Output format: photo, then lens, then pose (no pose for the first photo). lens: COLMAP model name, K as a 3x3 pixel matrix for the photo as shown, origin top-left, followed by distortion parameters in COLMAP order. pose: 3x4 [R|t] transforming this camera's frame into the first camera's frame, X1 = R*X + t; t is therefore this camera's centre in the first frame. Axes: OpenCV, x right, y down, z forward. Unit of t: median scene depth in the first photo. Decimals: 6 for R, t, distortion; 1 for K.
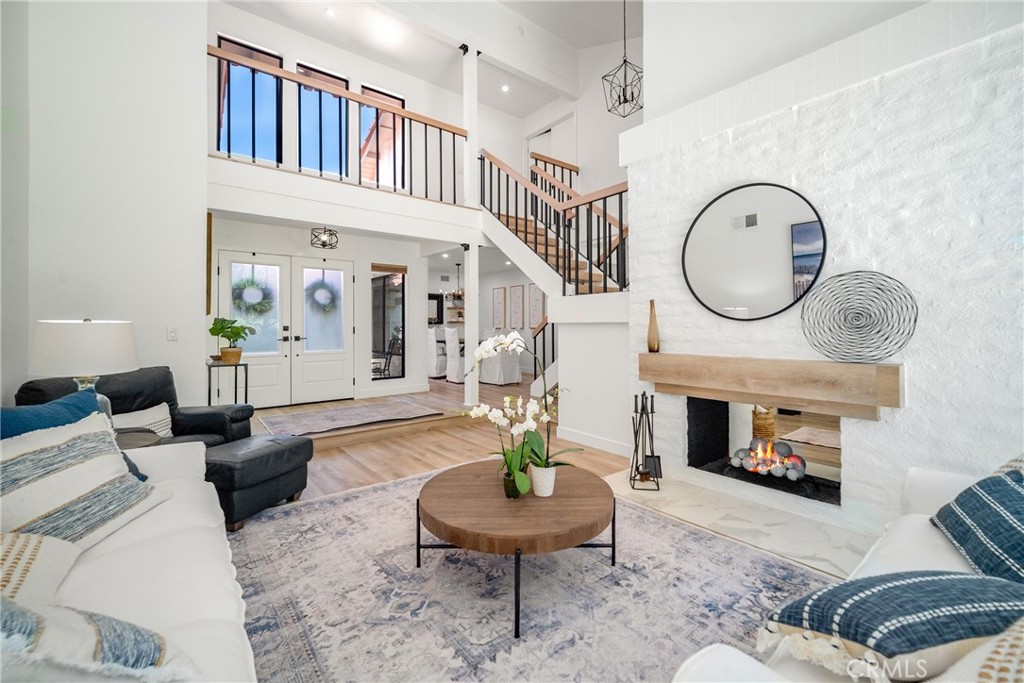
lens RADIAL K [[424.4, 0, 512.0], [0, 424.4, 341.5], [0, 0, 1]] dist [-0.000096, -0.000028]
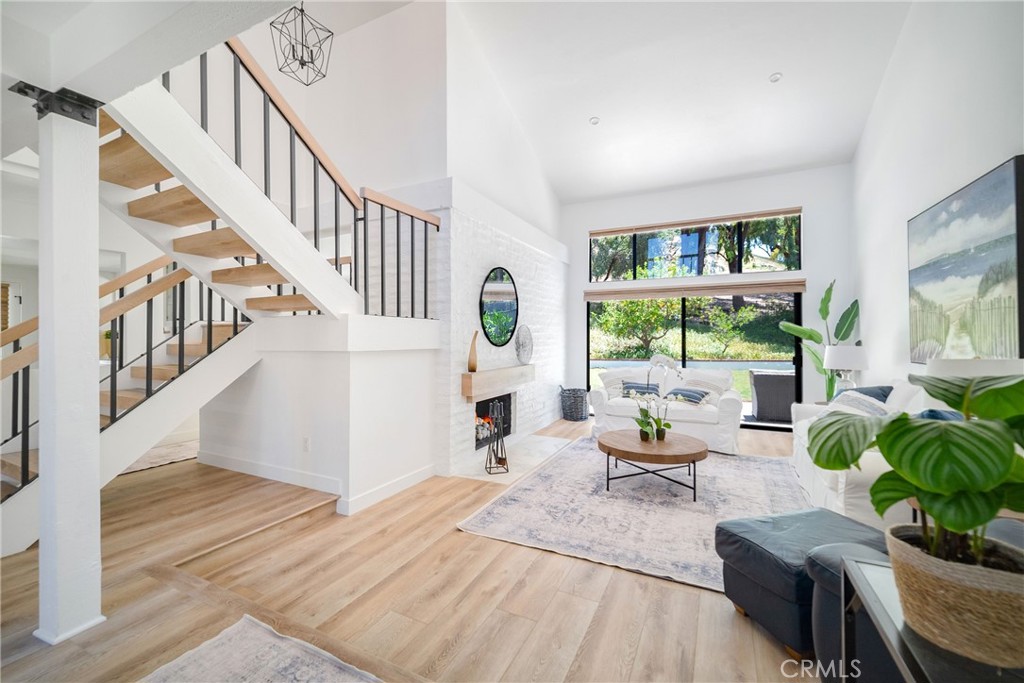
lens RADIAL K [[424.4, 0, 512.0], [0, 424.4, 341.5], [0, 0, 1]] dist [-0.000096, -0.000028]
pose [[-0.427307, -0.000874, 0.904106, -0.945537], [0.037922, 0.999102, 0.018889, -0.092614], [-0.903311, 0.042357, -0.426890, 1.565284]]
